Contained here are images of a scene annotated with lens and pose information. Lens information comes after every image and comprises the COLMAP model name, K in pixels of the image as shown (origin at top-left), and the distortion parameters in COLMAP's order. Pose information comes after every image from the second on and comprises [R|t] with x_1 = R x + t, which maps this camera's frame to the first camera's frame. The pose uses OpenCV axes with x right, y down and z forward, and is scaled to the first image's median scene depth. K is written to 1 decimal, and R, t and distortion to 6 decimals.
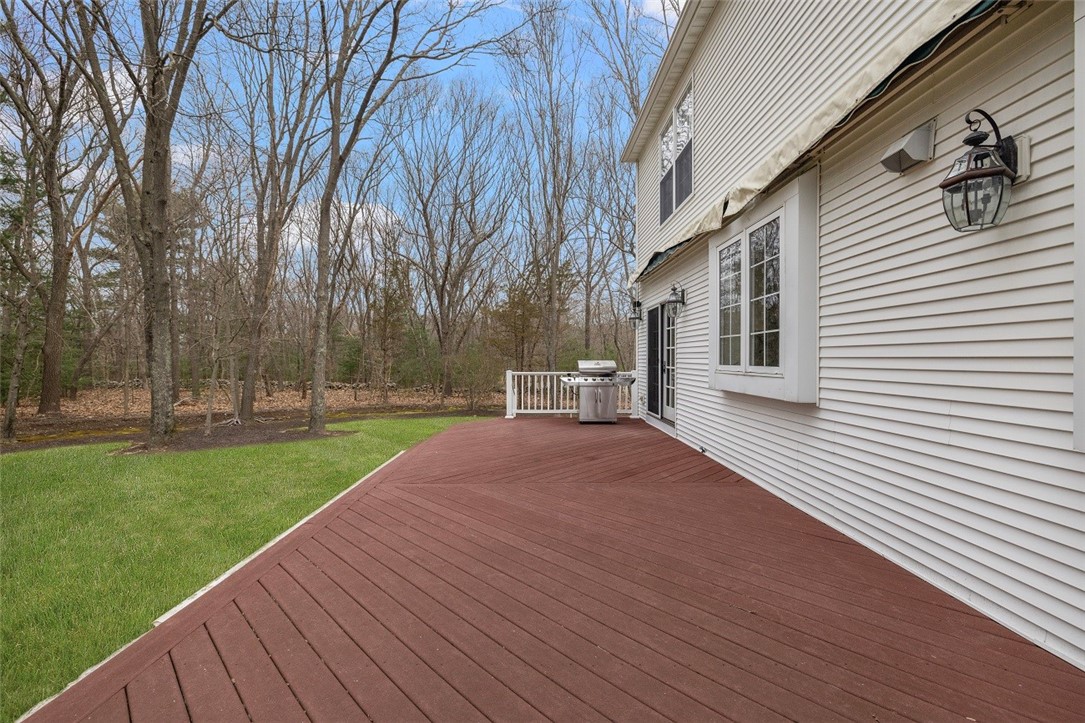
lens RADIAL K [[460.4, 0, 542.5], [0, 460.4, 361.5], [0, 0, 1]] dist [0.000625, 0.000156]
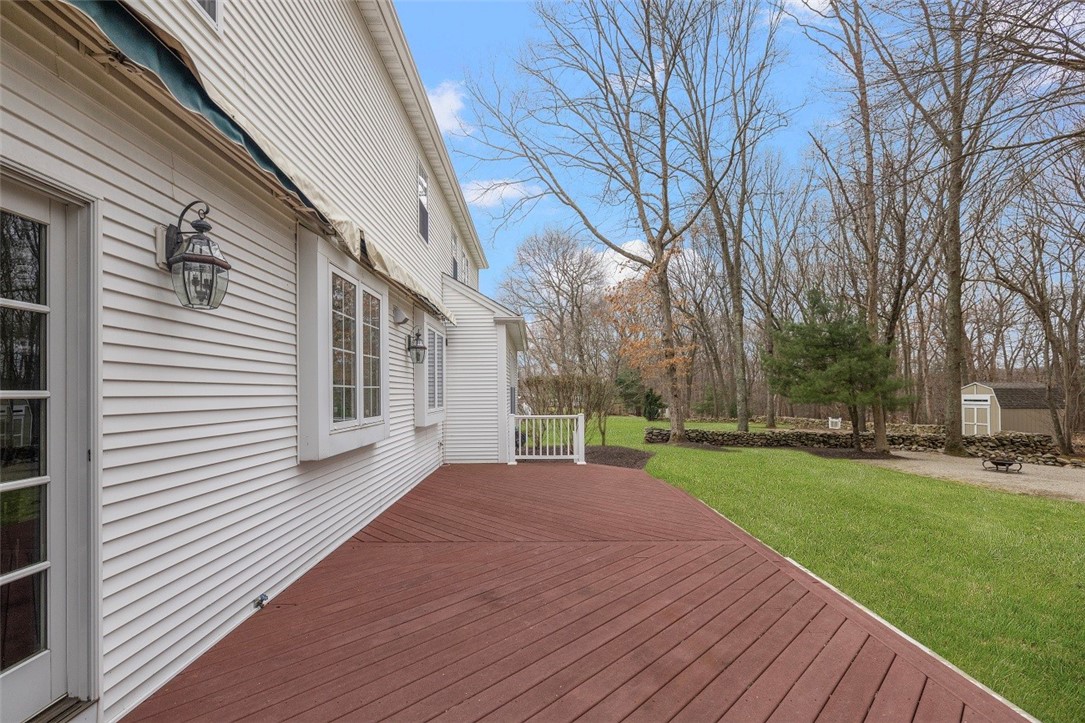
lens RADIAL K [[488.4, 0, 542.2], [0, 488.4, 389.4], [0, 0, 1]] dist [-0.007822, 0.000119]
pose [[-0.999943, 0.005352, 0.009196, 0.020187], [0.005349, 0.999986, -0.000275, -0.022721], [-0.009197, -0.000226, -0.999958, 0.916159]]
